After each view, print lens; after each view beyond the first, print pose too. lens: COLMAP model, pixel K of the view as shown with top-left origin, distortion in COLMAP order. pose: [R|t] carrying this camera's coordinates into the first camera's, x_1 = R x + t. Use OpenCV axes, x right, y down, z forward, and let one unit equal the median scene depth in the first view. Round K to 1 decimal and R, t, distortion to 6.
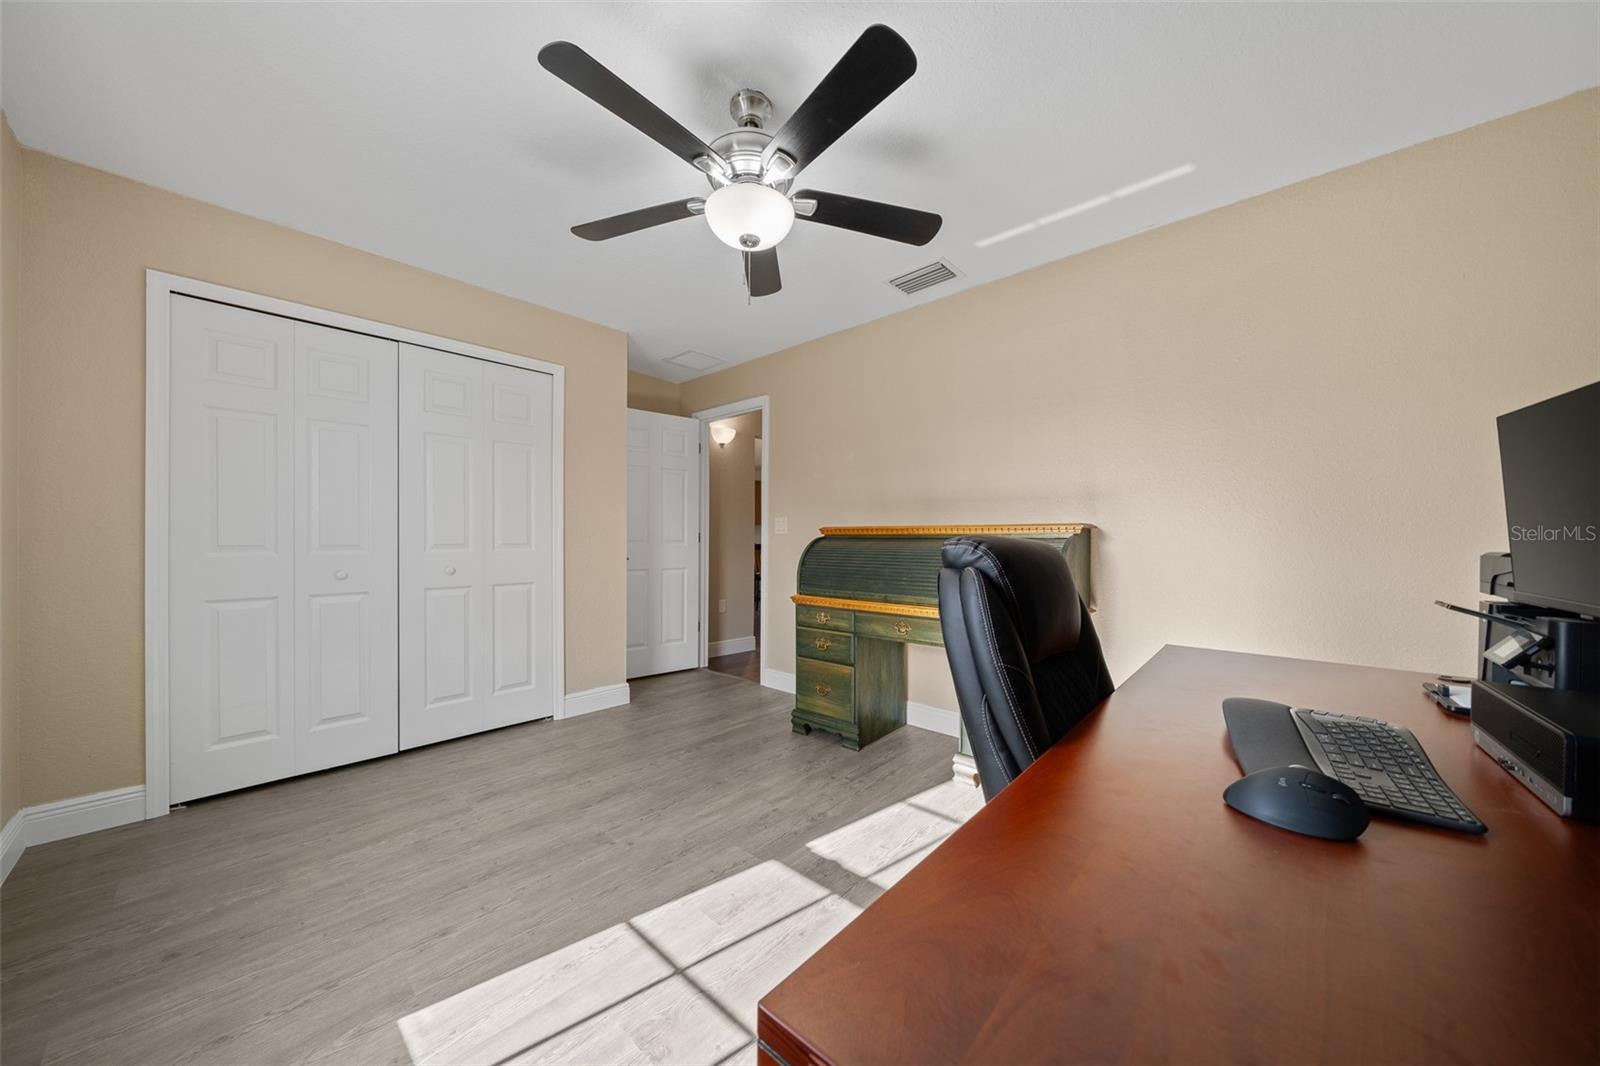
lens RADIAL K [[540.3, 0, 800.0], [0, 540.3, 533.0], [0, 0, 1]] dist [-0.000204, 0.000056]
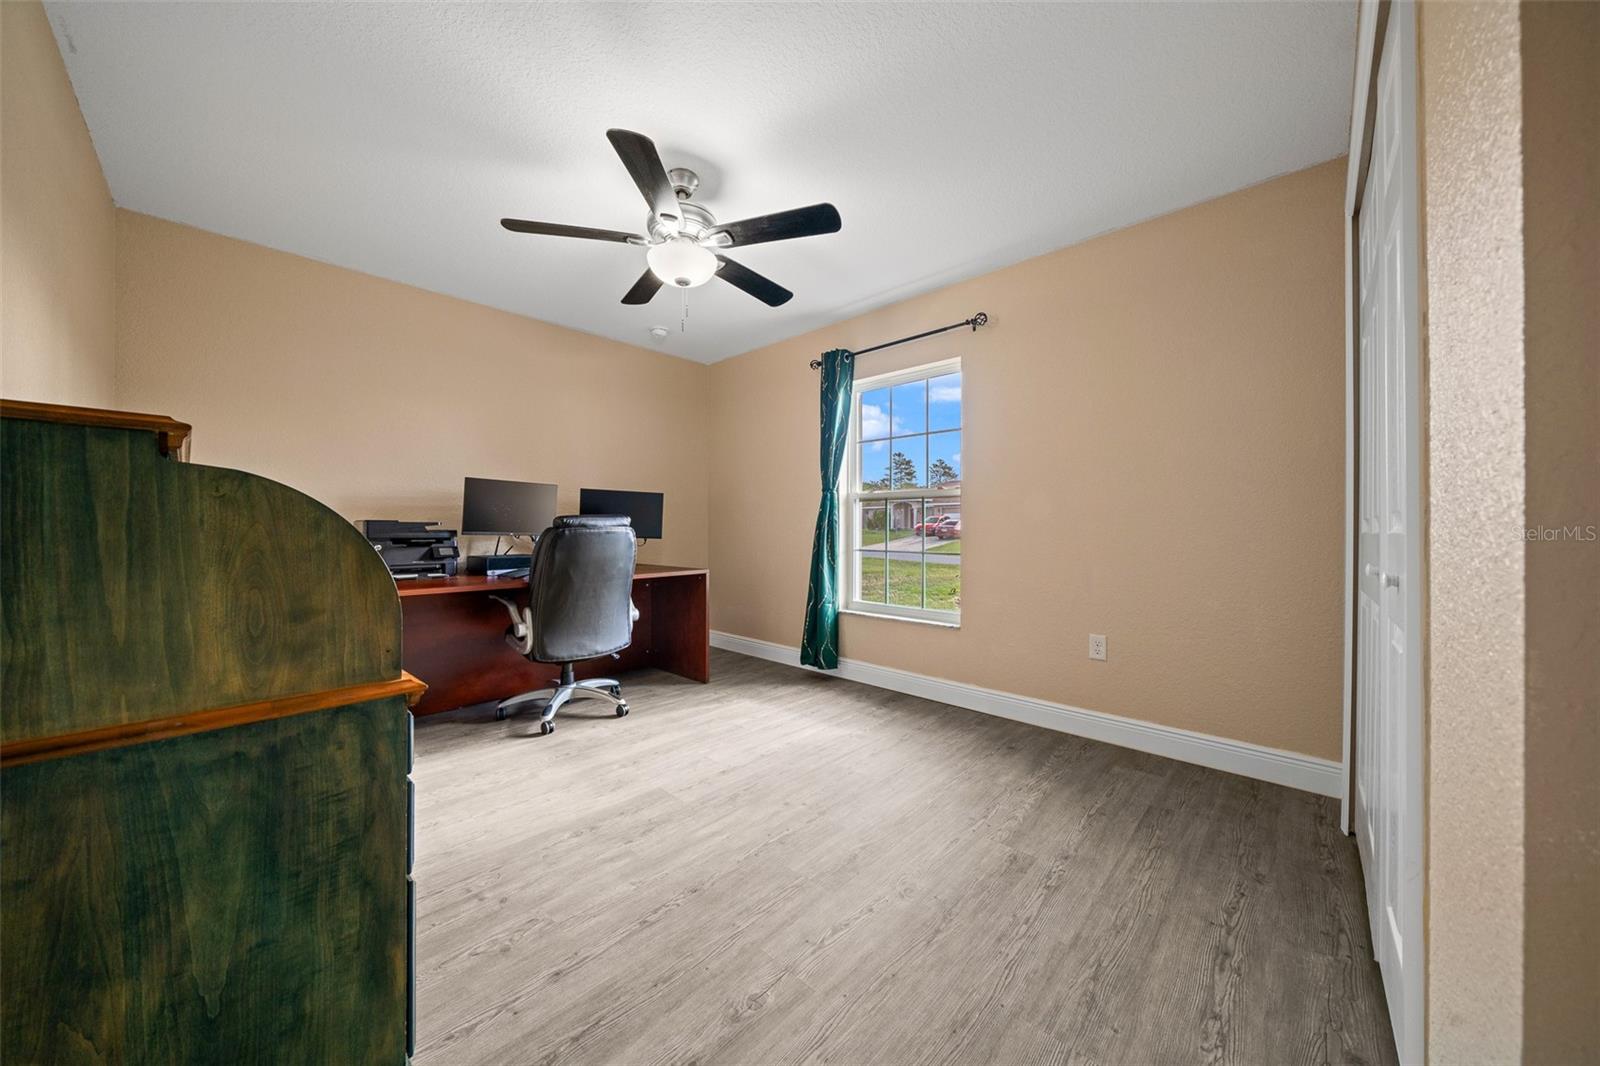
lens RADIAL K [[548.2, 0, 800.0], [0, 548.2, 533.0], [0, 0, 1]] dist [-0.002047, 0.000028]
pose [[-0.999874, 0.001303, 0.015823, -0.322796], [0.001068, 0.999889, -0.014849, 0.061578], [-0.015841, -0.014830, -0.999765, 1.862745]]
